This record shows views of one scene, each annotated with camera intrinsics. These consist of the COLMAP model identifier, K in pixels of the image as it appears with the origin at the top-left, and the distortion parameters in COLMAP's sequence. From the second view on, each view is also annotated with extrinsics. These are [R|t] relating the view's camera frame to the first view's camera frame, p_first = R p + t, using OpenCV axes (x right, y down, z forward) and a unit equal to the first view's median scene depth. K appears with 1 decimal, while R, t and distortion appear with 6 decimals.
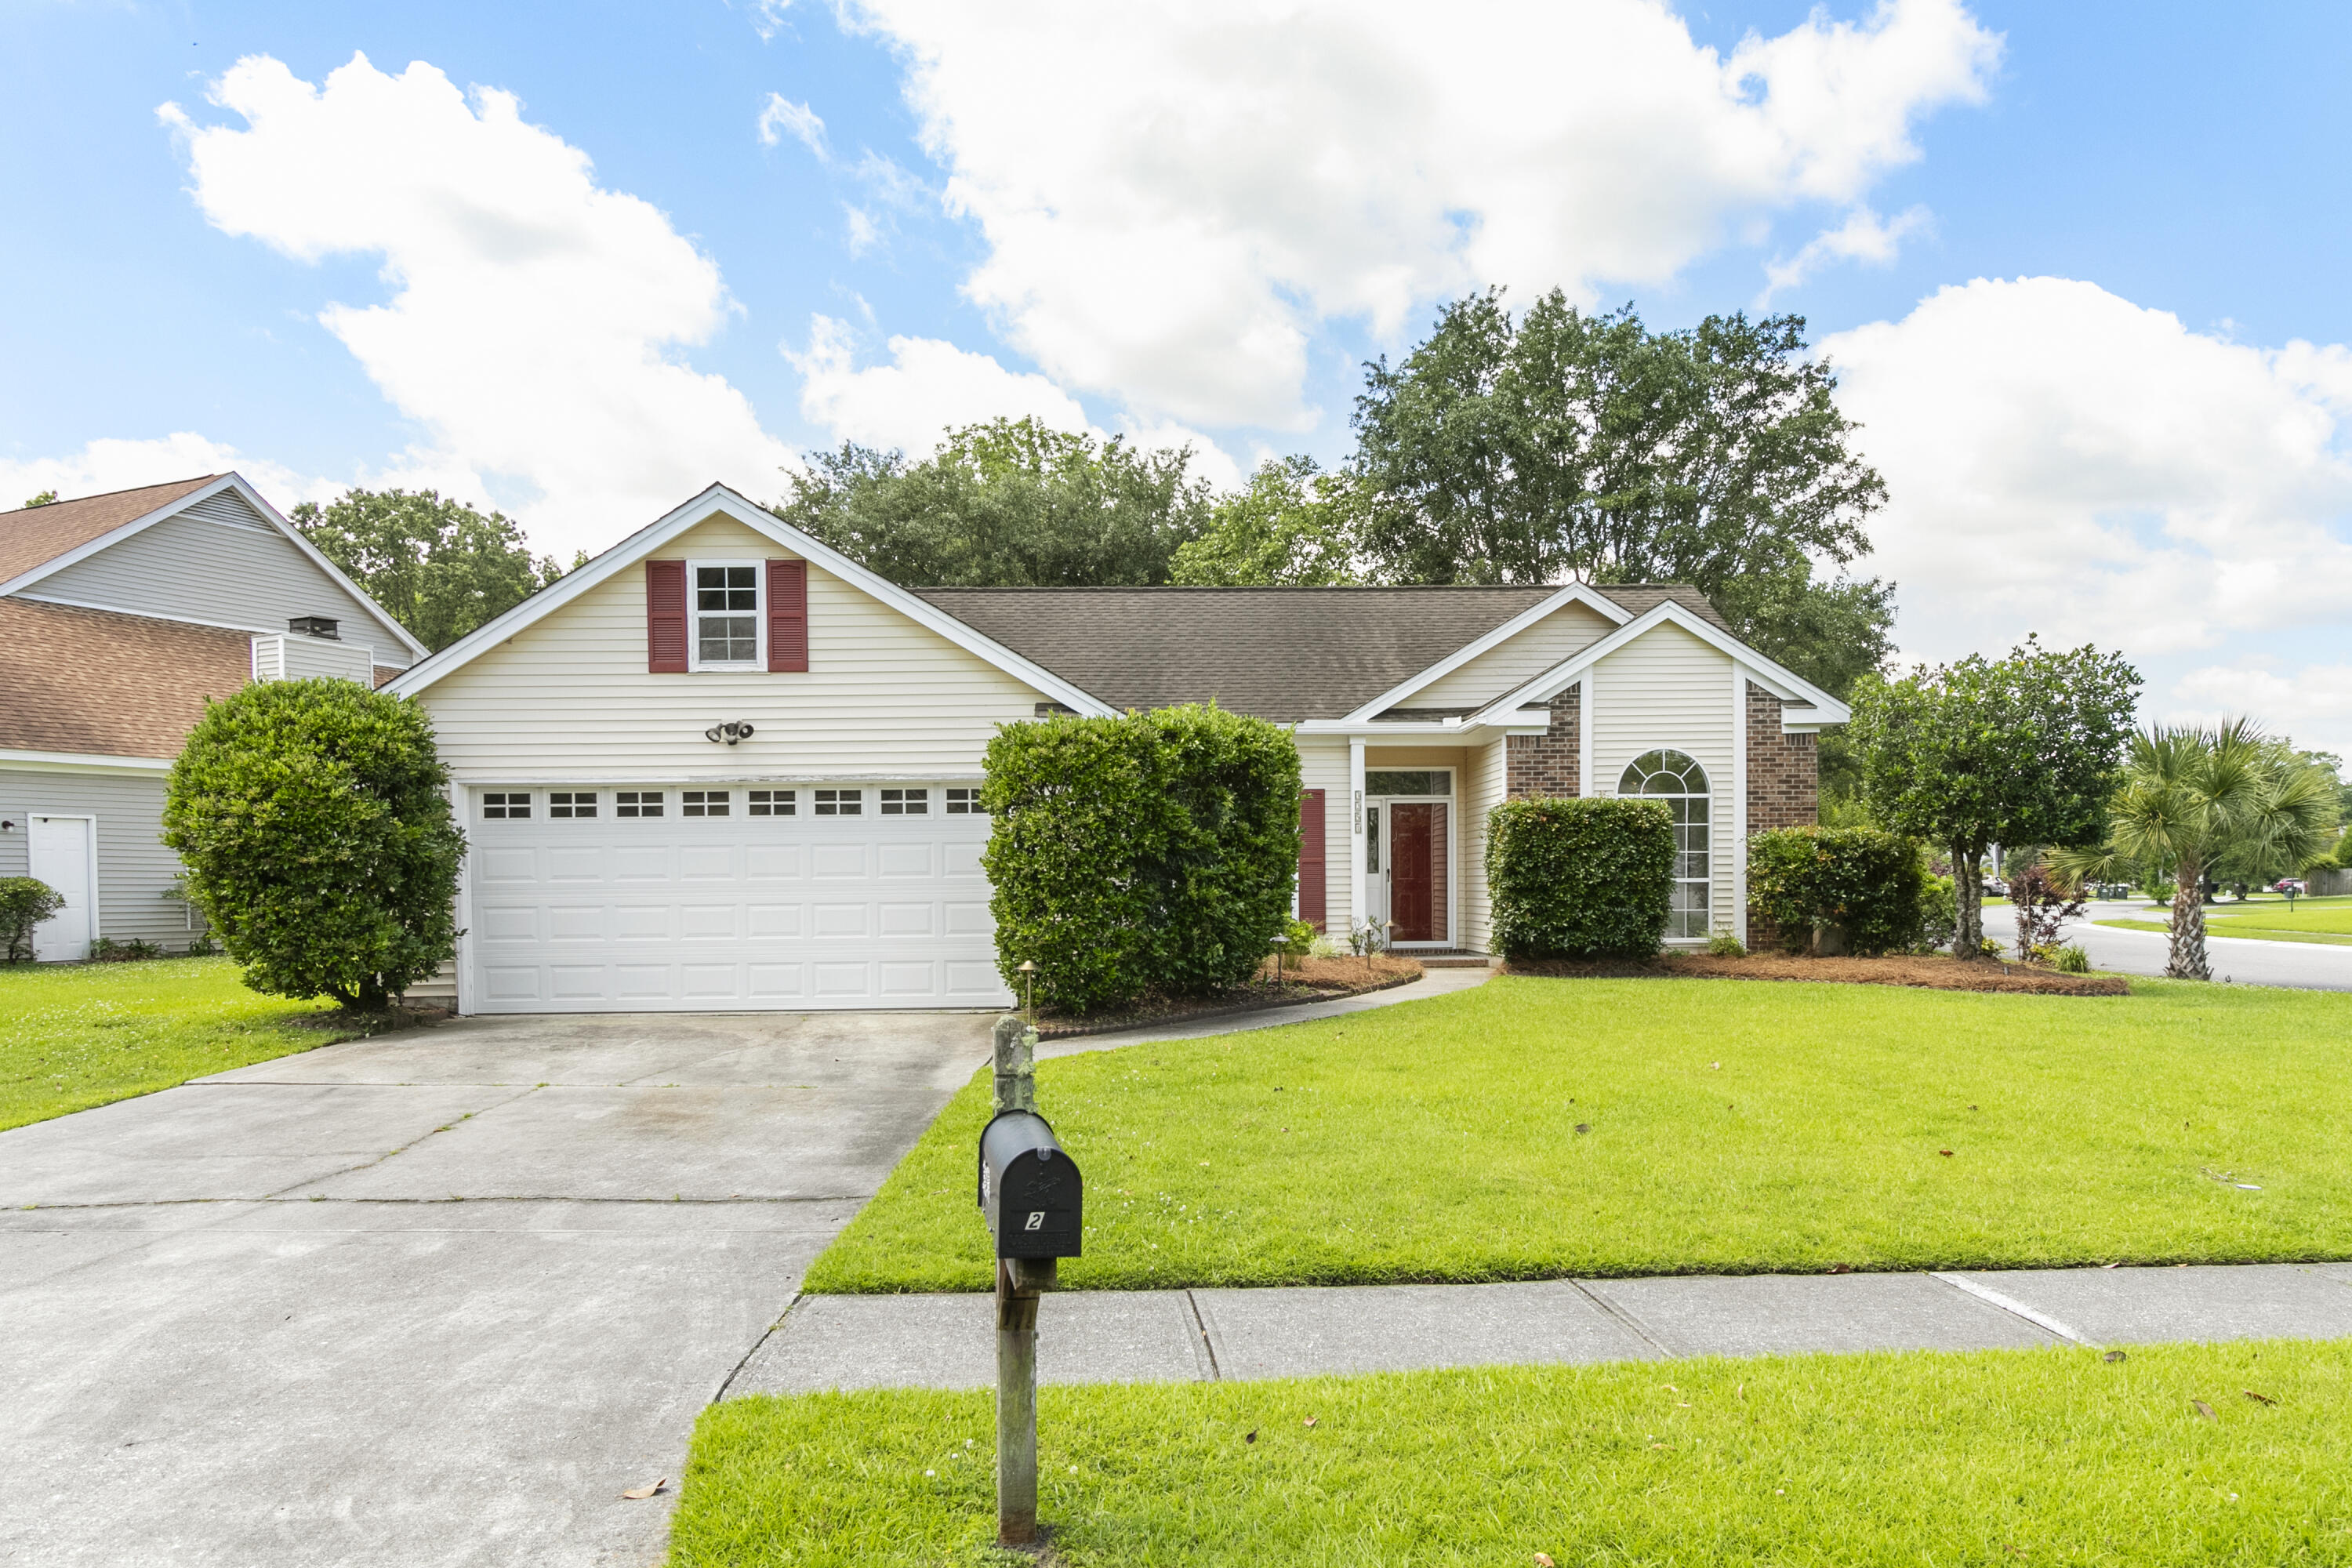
lens RADIAL K [[1555.2, 0, 1171.2], [0, 1555.2, 798.6], [0, 0, 1]] dist [0.008301, 0.003584]
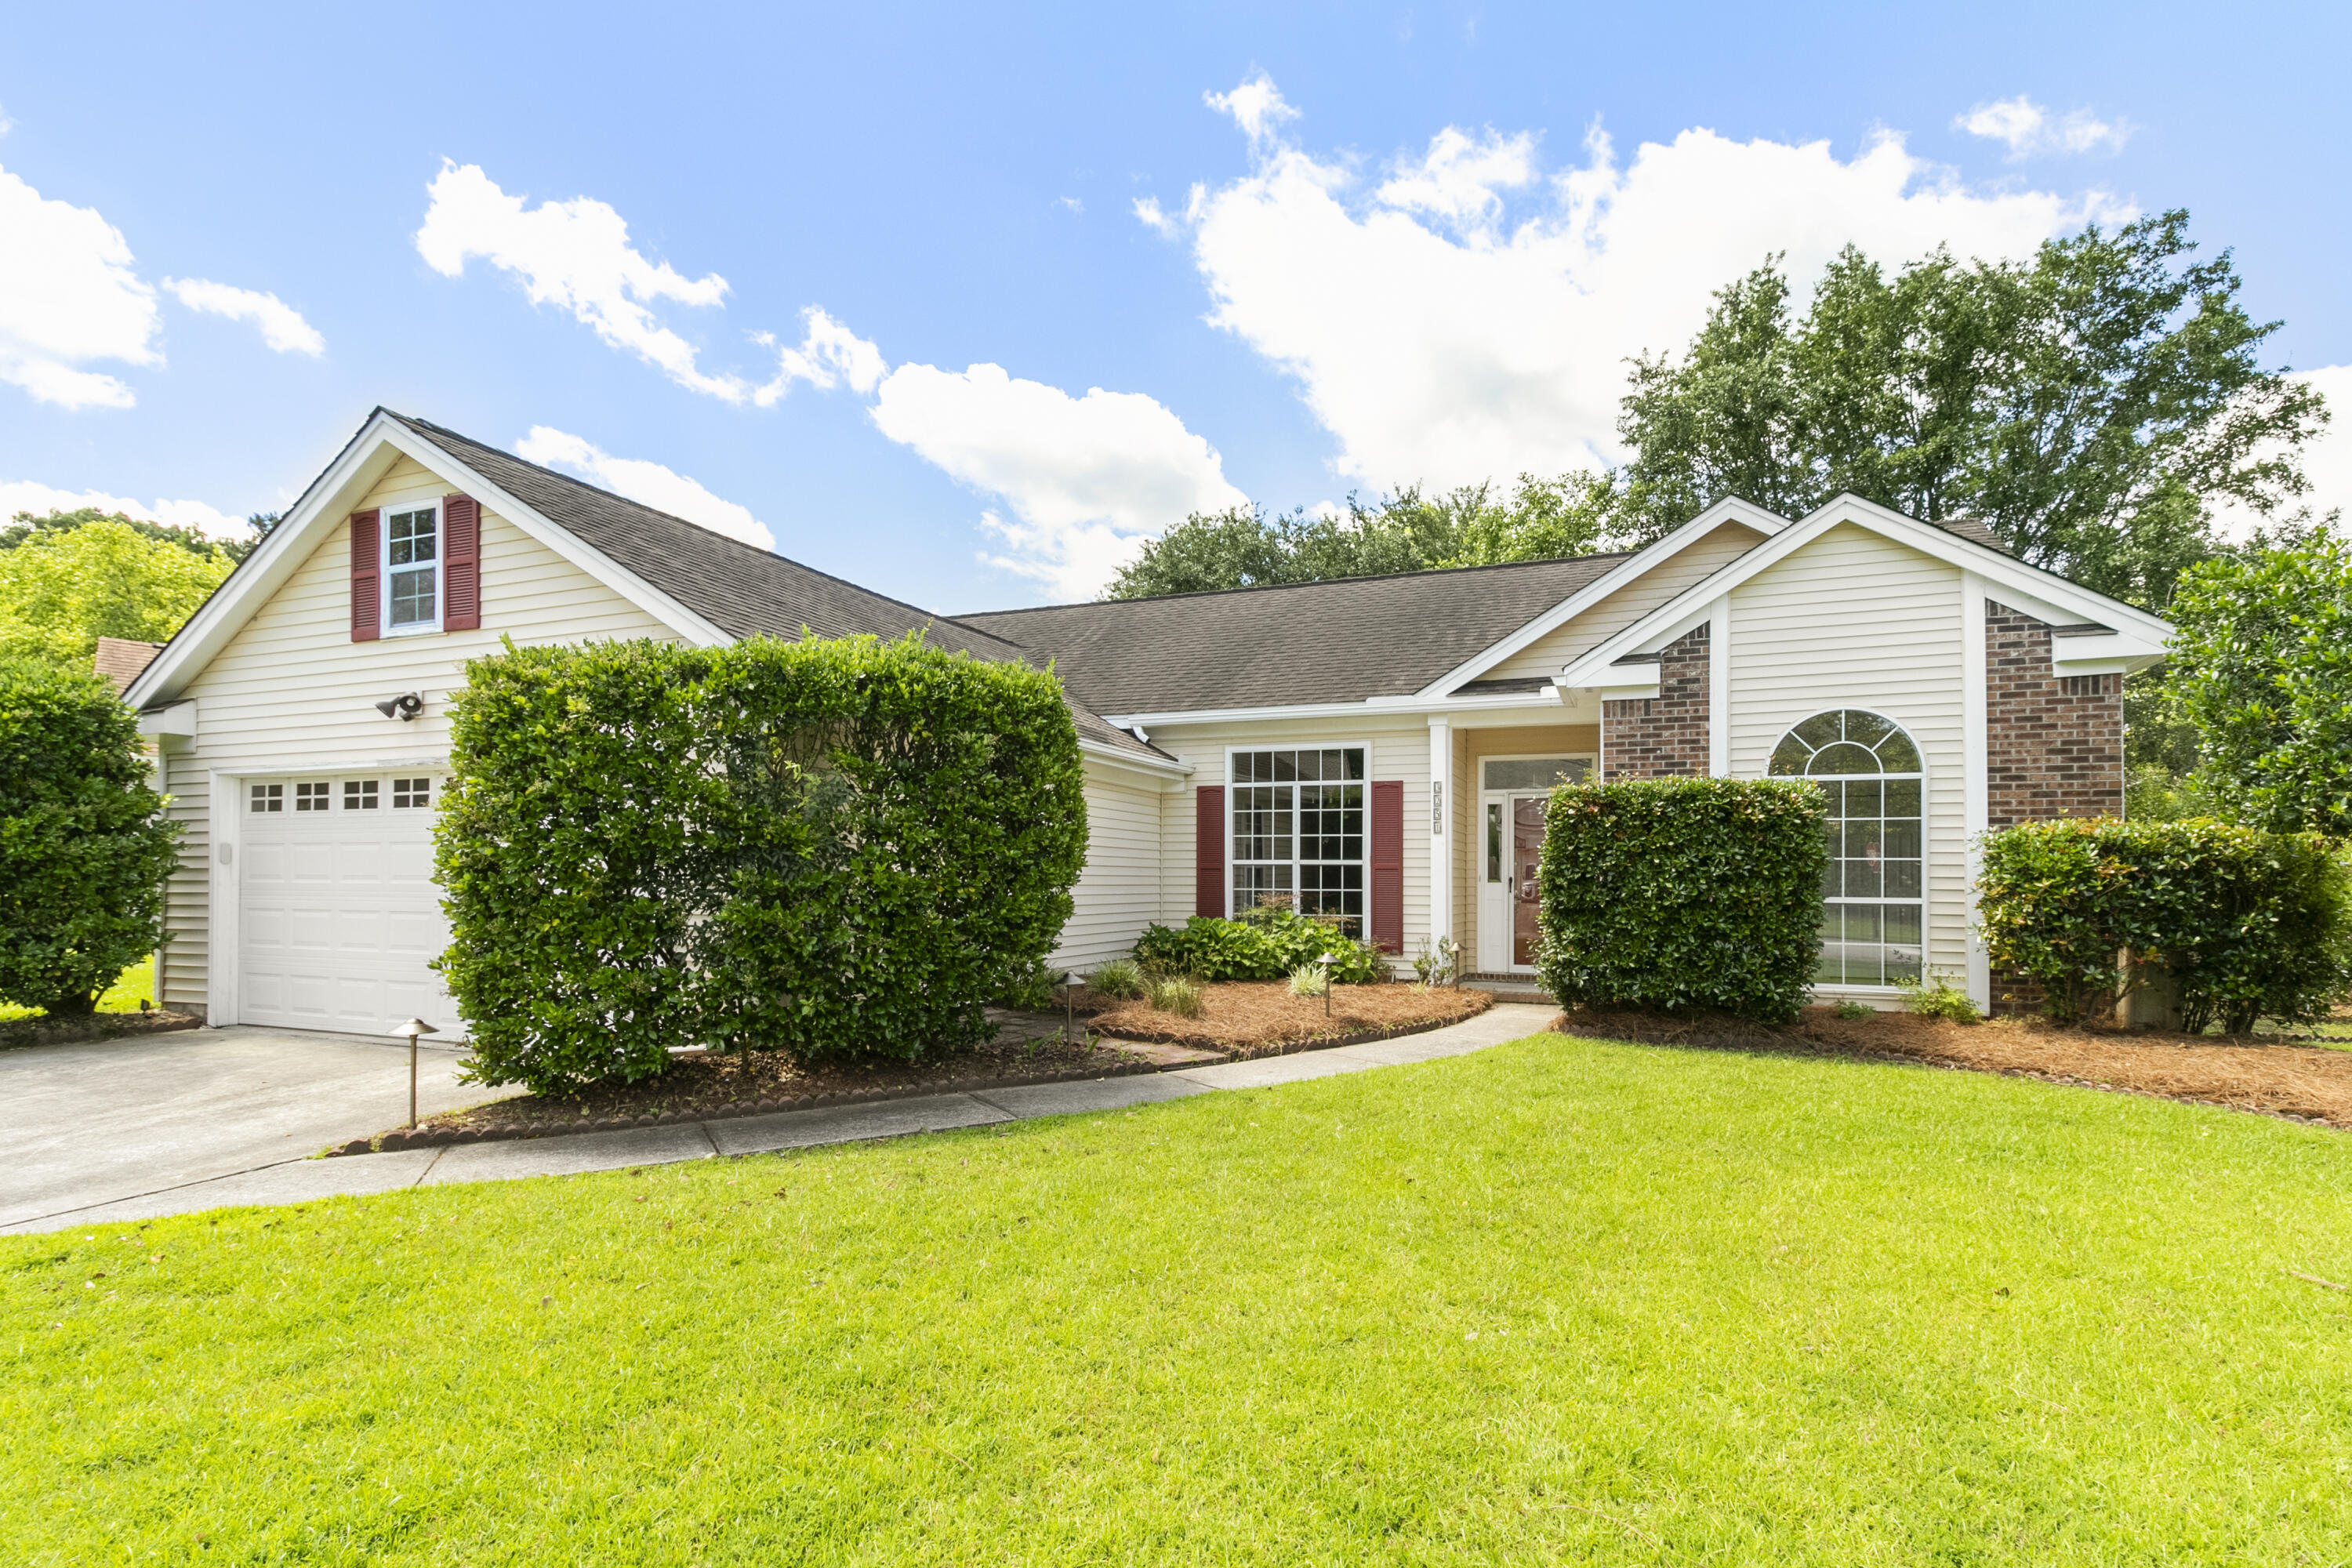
lens RADIAL K [[1119.3, 0, 1184.0], [0, 1119.3, 798.5], [0, 0, 1]] dist [0.007291, -0.002328]
pose [[0.923635, -0.013821, -0.383024, 0.237045], [0.006887, 0.999787, -0.019469, 0.015252], [0.383211, 0.015345, 0.923533, 0.431056]]
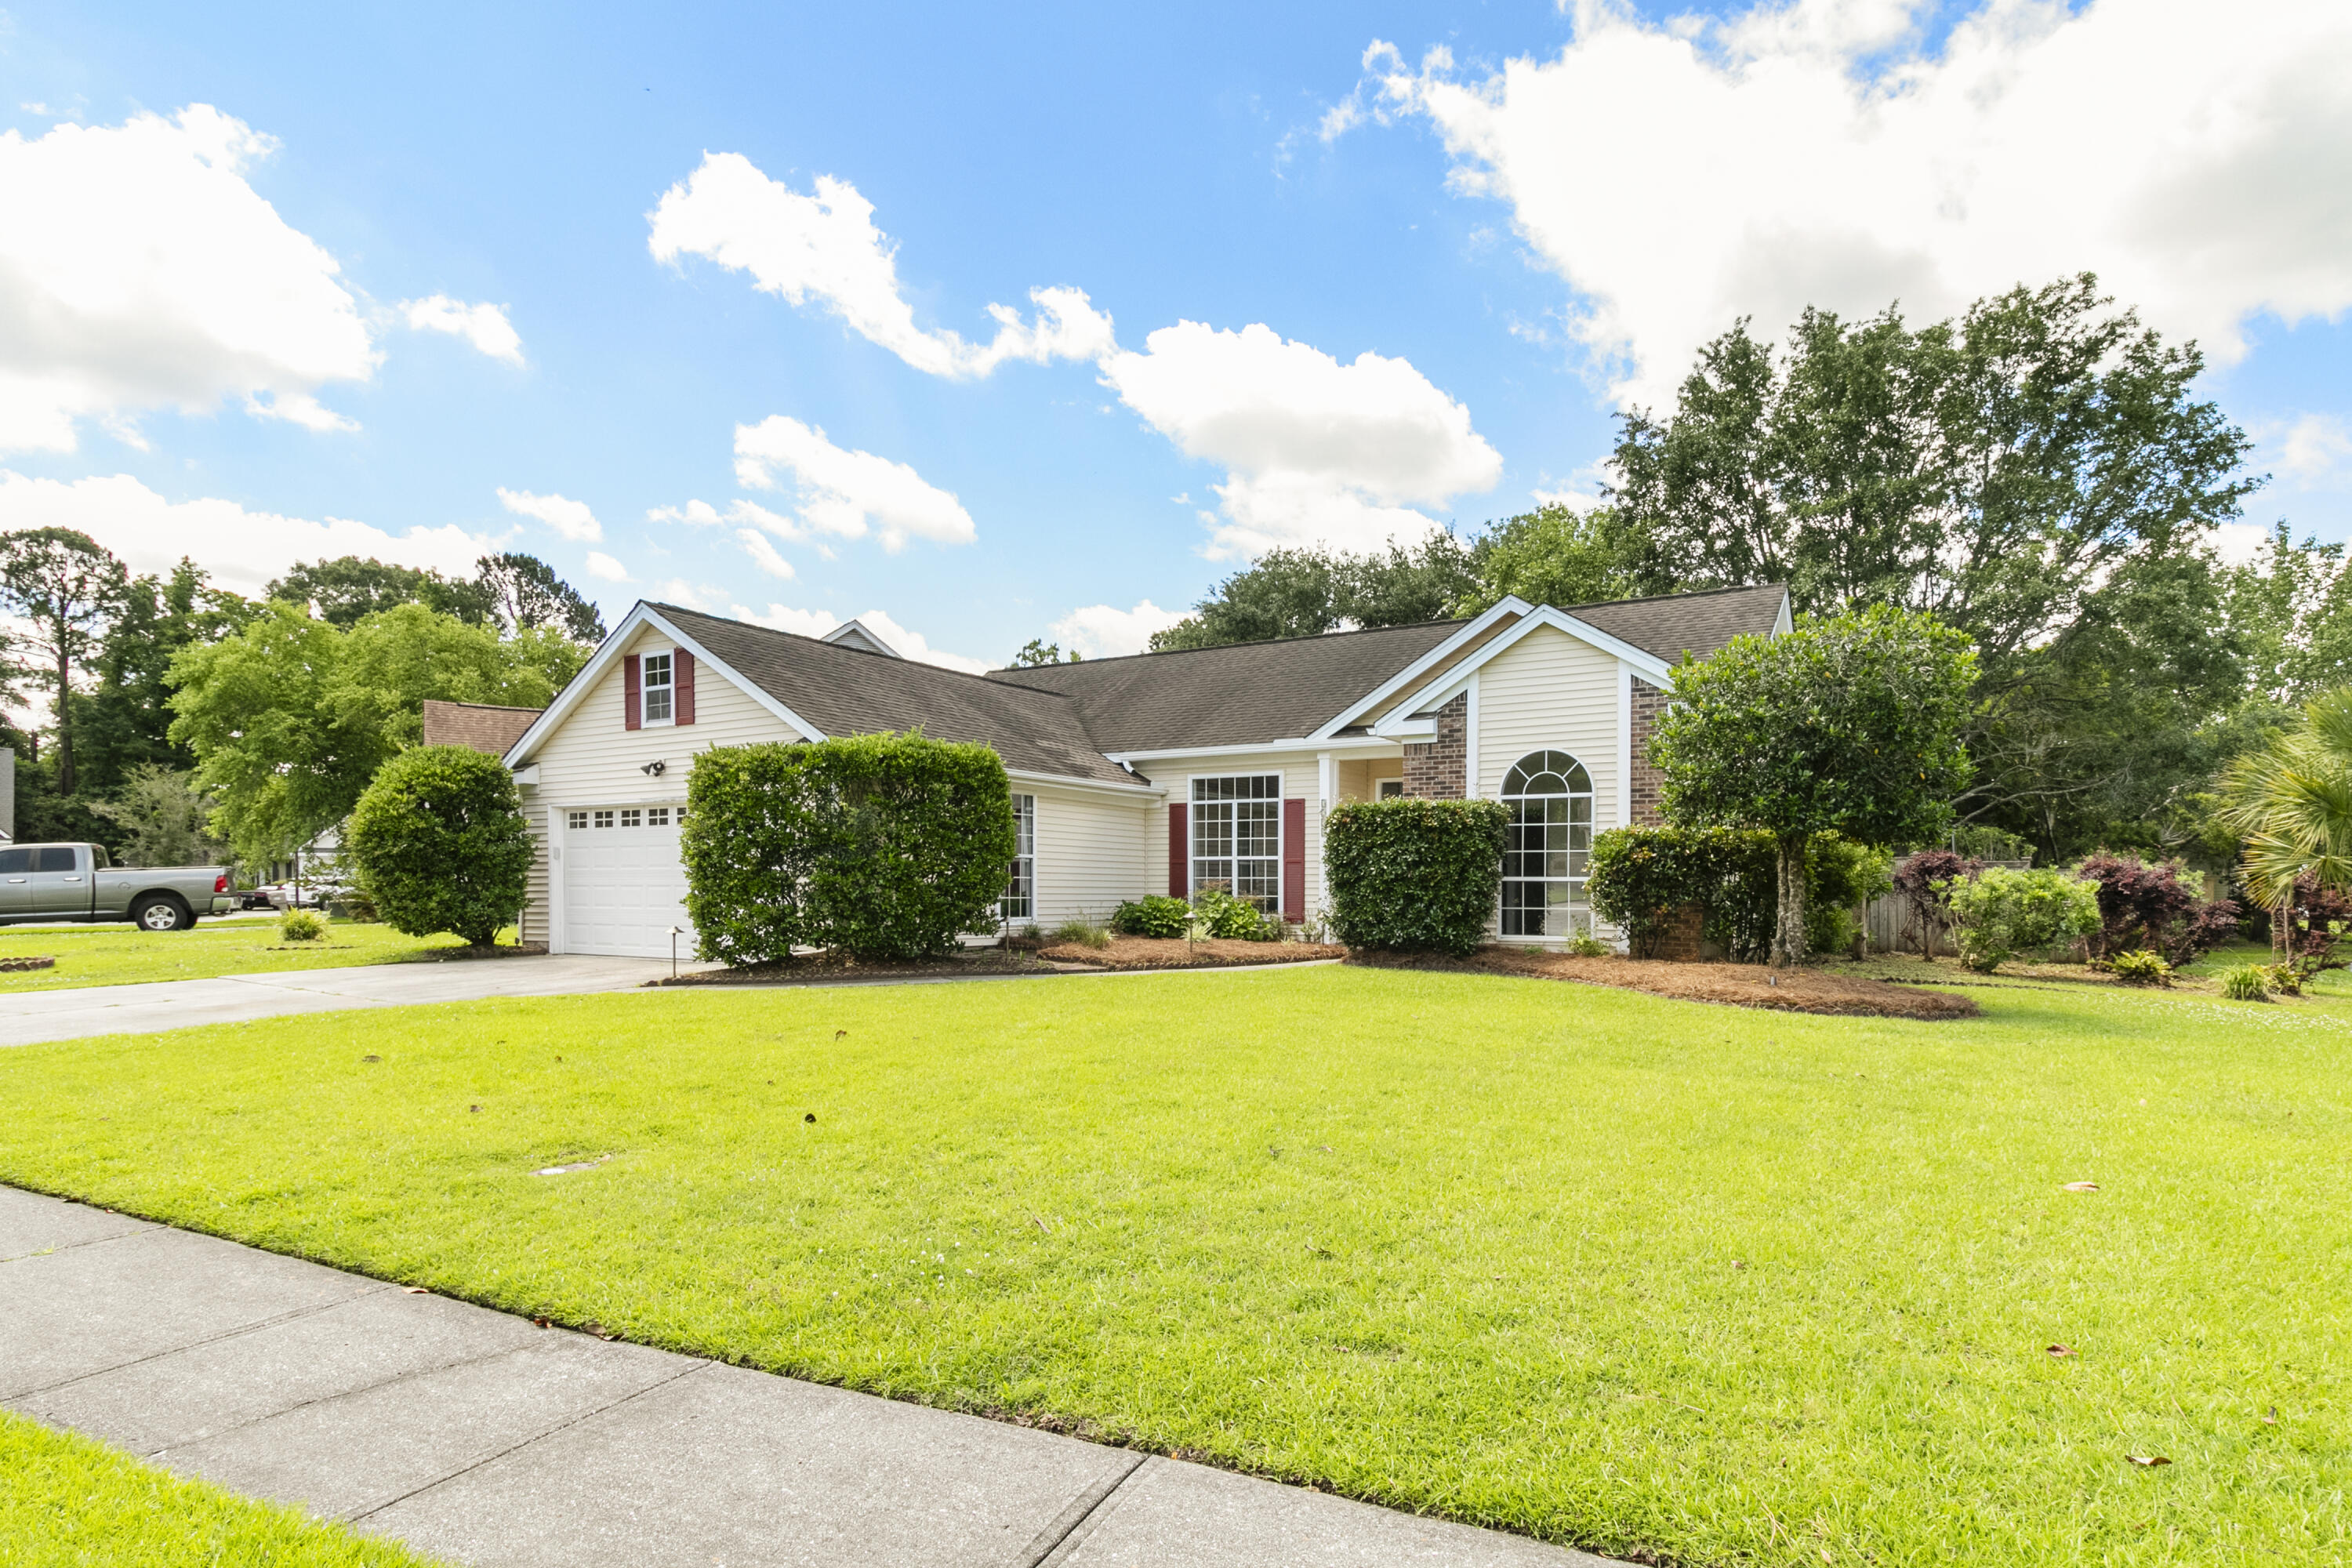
lens RADIAL K [[1198.7, 0, 1187.5], [0, 1198.7, 814.2], [0, 0, 1]] dist [0.004782, 0.000865]
pose [[0.854206, -0.019513, -0.519568, 0.523747], [0.015136, 0.999805, -0.012665, 0.016465], [0.519714, 0.002954, 0.854335, 0.208328]]
